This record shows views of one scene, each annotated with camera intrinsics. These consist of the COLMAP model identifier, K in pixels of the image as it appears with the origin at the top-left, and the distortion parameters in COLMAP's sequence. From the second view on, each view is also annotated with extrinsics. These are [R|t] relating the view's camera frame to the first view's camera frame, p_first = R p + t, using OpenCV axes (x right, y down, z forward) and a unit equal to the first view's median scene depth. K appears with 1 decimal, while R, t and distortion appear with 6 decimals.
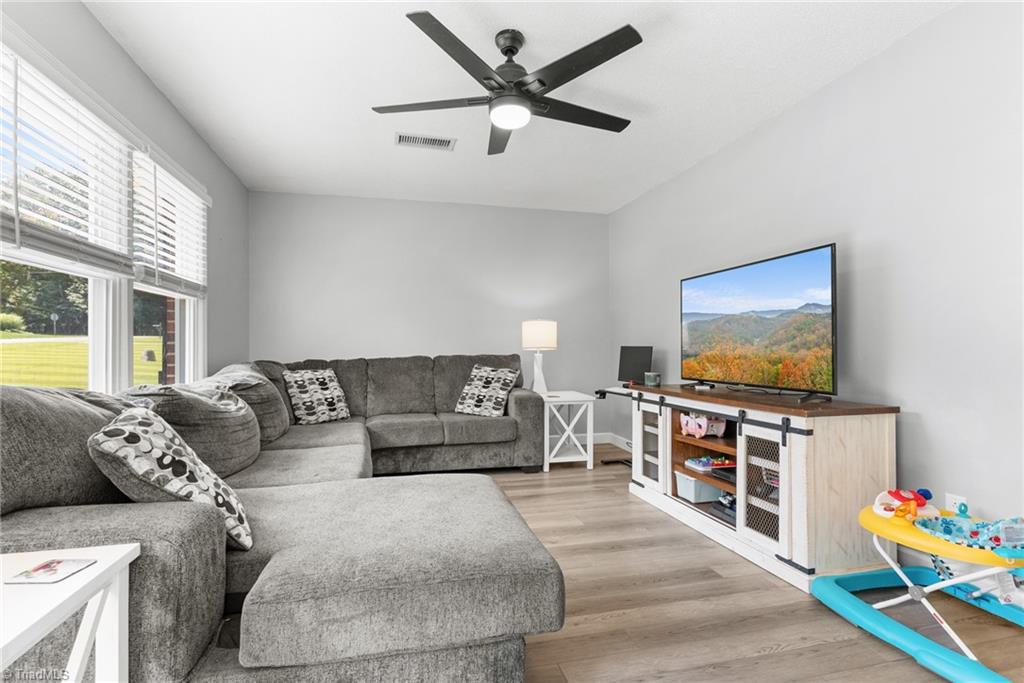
lens RADIAL K [[495.3, 0, 512.2], [0, 495.3, 345.3], [0, 0, 1]] dist [-0.000949, 0.000861]
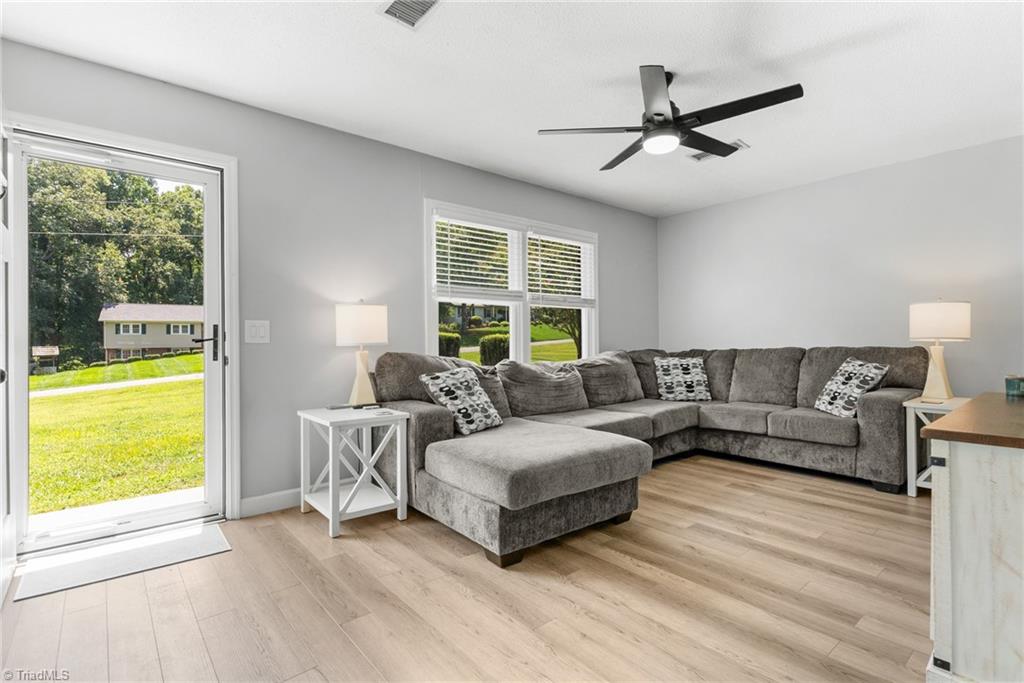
lens RADIAL K [[495.3, 0, 509.7], [0, 495.3, 340.7], [0, 0, 1]] dist [-0.000949, 0.000861]
pose [[0.436584, -0.000353, -0.899663, 0.527850], [0.008438, 0.999958, 0.003702, 0.000108], [0.899624, -0.009208, 0.436568, 0.089954]]
